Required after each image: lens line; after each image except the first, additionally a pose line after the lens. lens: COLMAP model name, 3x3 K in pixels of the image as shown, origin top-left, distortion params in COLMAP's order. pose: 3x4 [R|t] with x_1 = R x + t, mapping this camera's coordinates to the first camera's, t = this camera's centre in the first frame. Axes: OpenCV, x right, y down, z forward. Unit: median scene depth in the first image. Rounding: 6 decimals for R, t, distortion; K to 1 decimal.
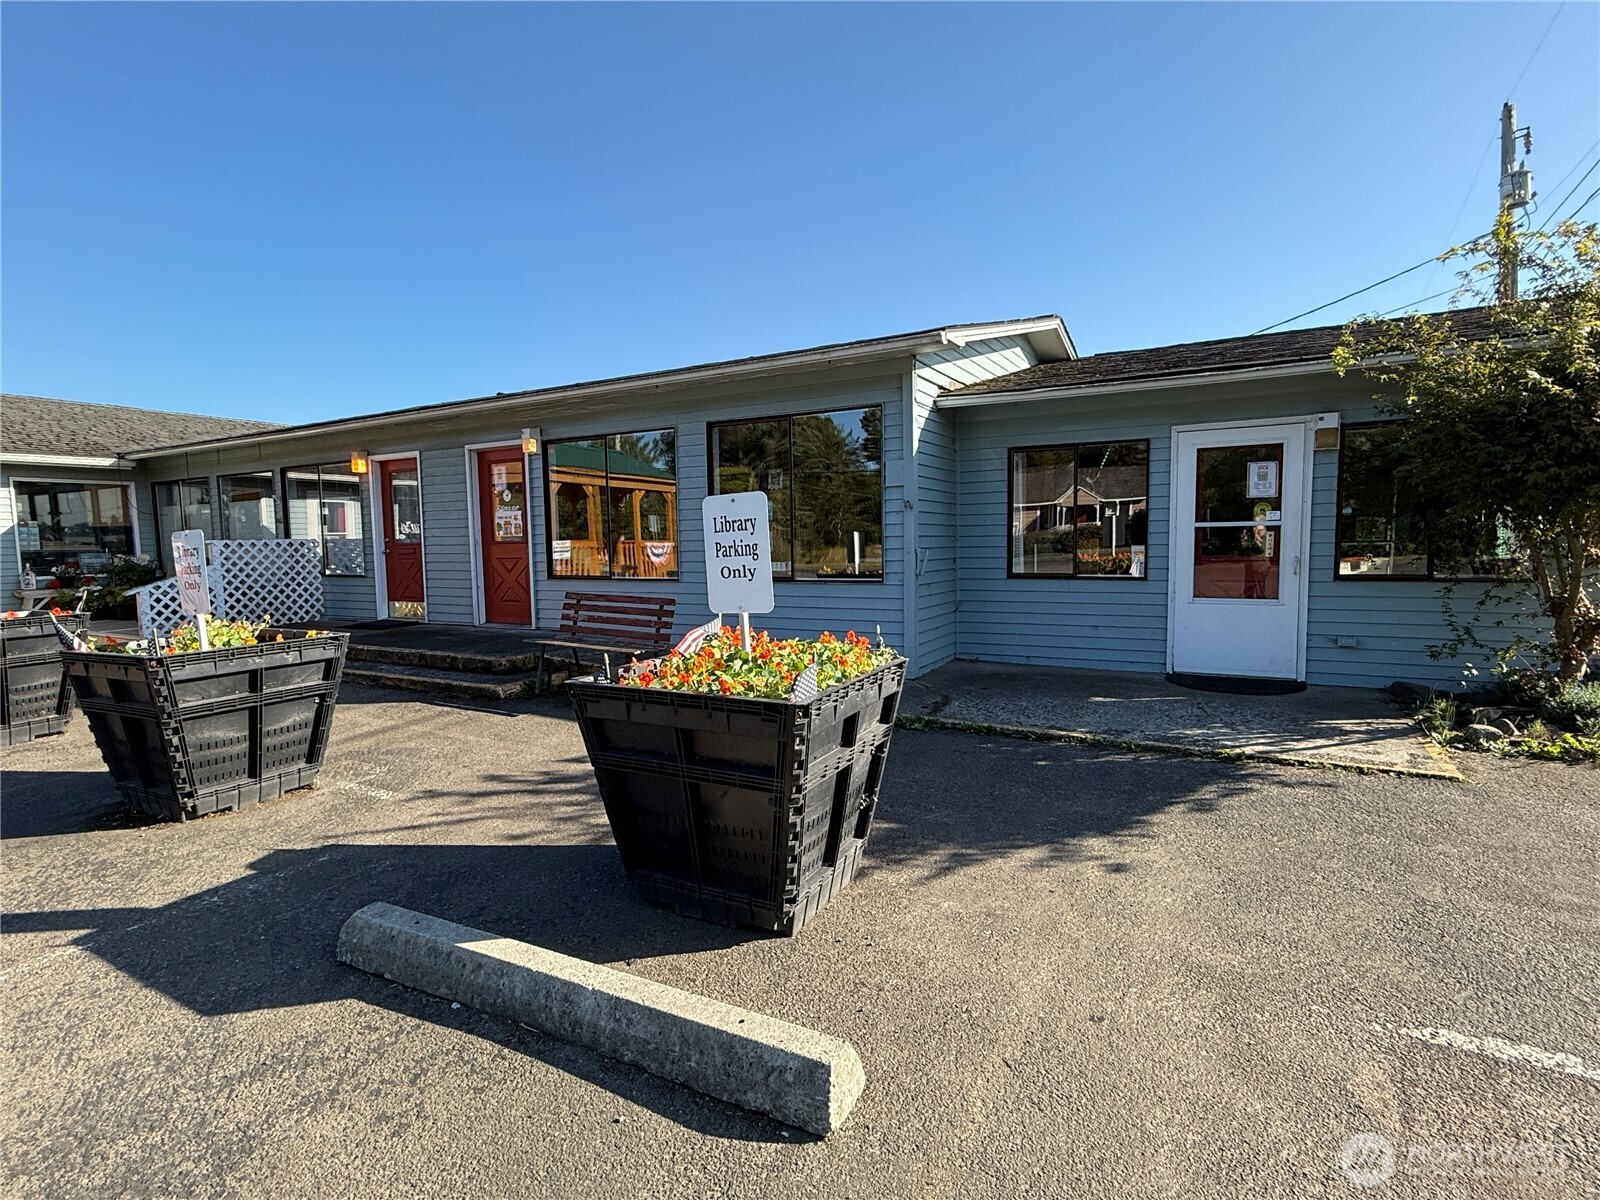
lens RADIAL K [[800.2, 0, 800.0], [0, 800.2, 600.0], [0, 0, 1]] dist [0.003042, -0.001239]
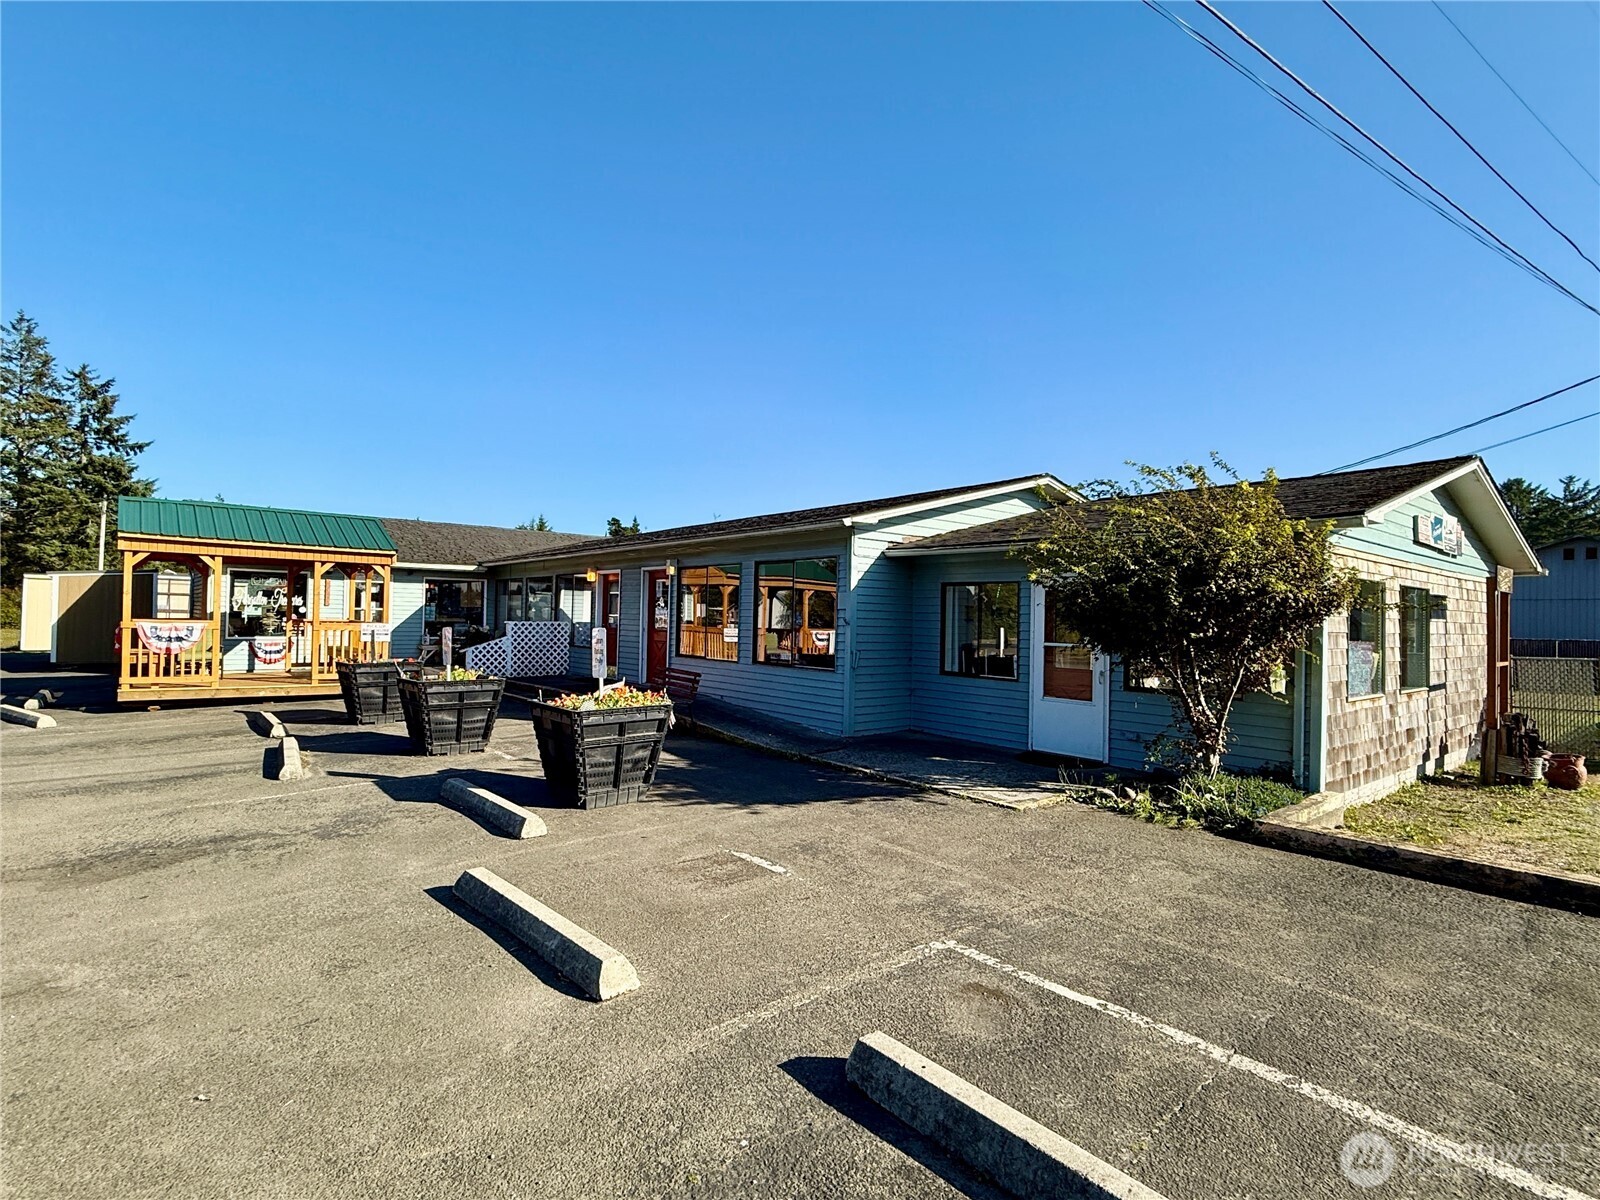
lens RADIAL K [[800.2, 0, 800.0], [0, 800.2, 600.0], [0, 0, 1]] dist [0.003042, -0.001239]
pose [[0.932059, 0.030054, -0.361058, 0.563653], [-0.065631, 0.994072, -0.086679, -0.019878], [0.356313, 0.104486, 0.928506, -0.429361]]
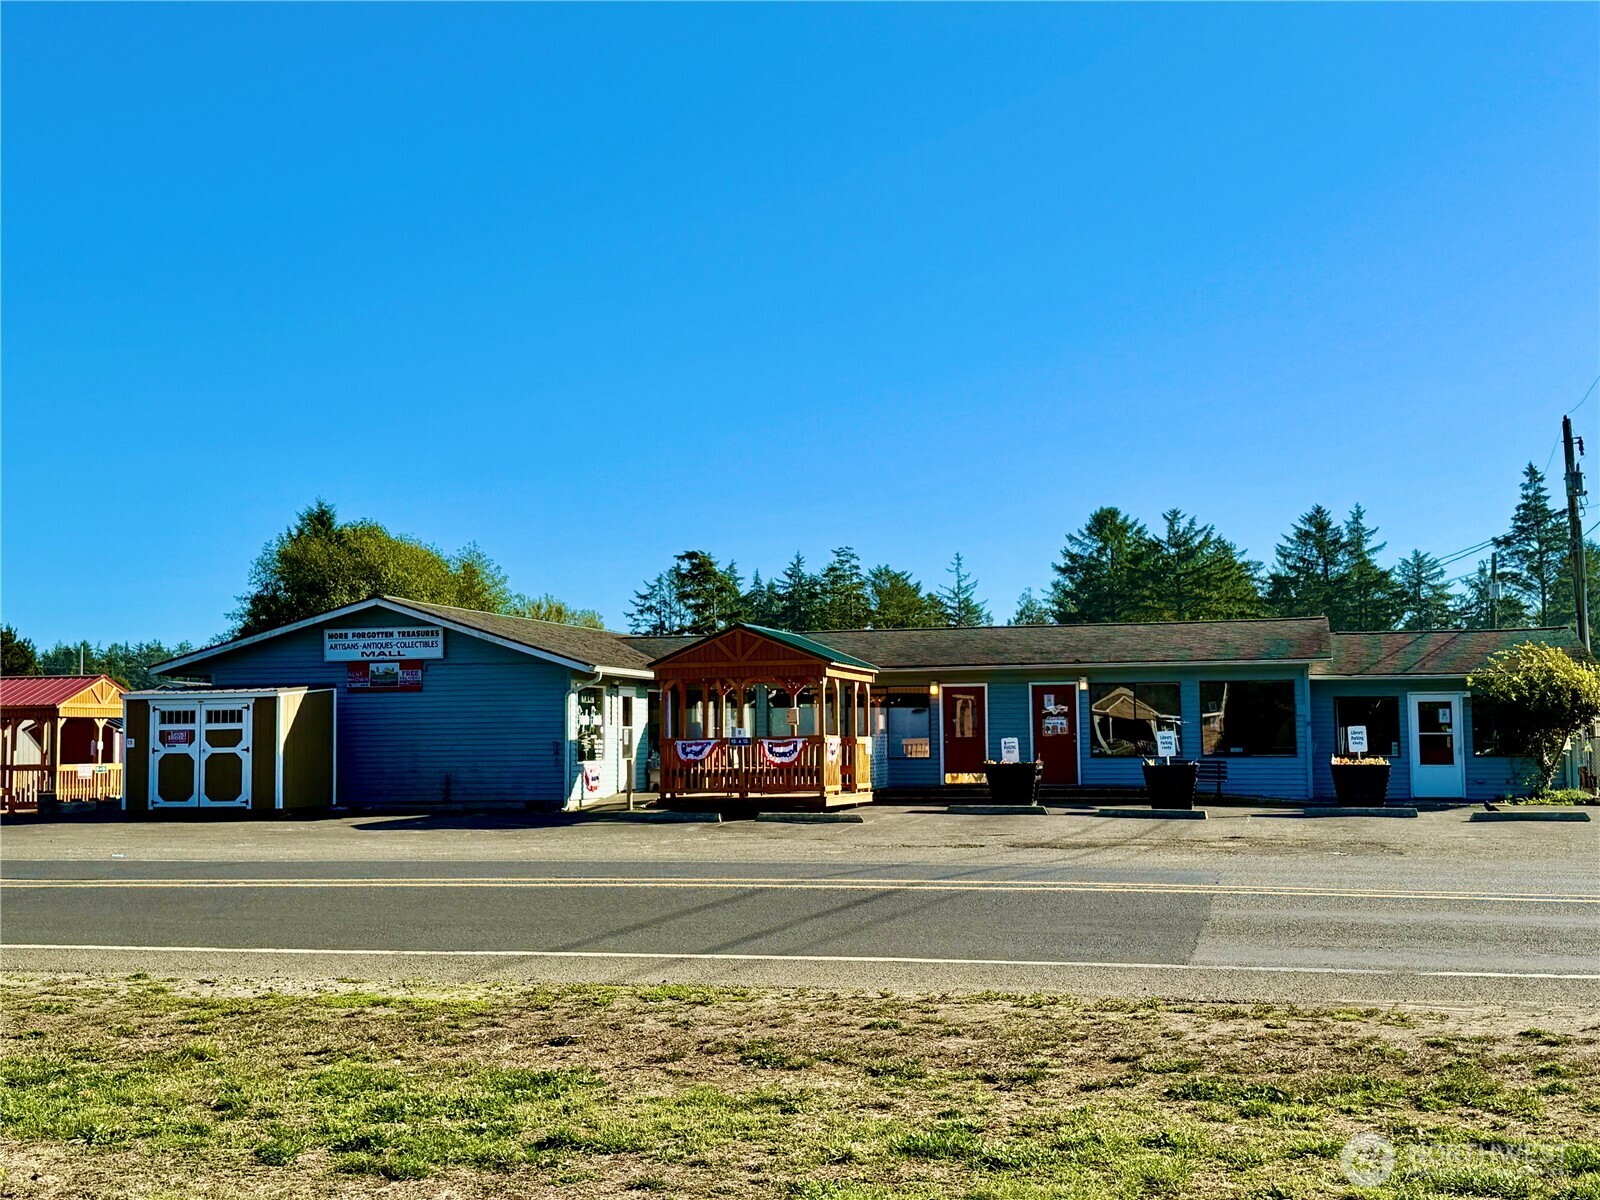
lens RADIAL K [[1856.6, 0, 800.0], [0, 1856.6, 600.0], [0, 0, 1]] dist [0.104151, -0.000957]
pose [[0.968613, 0.028895, 0.246887, -2.530325], [0.010493, 0.987582, -0.156754, 0.349348], [-0.248350, 0.154424, 0.956282, -3.725631]]
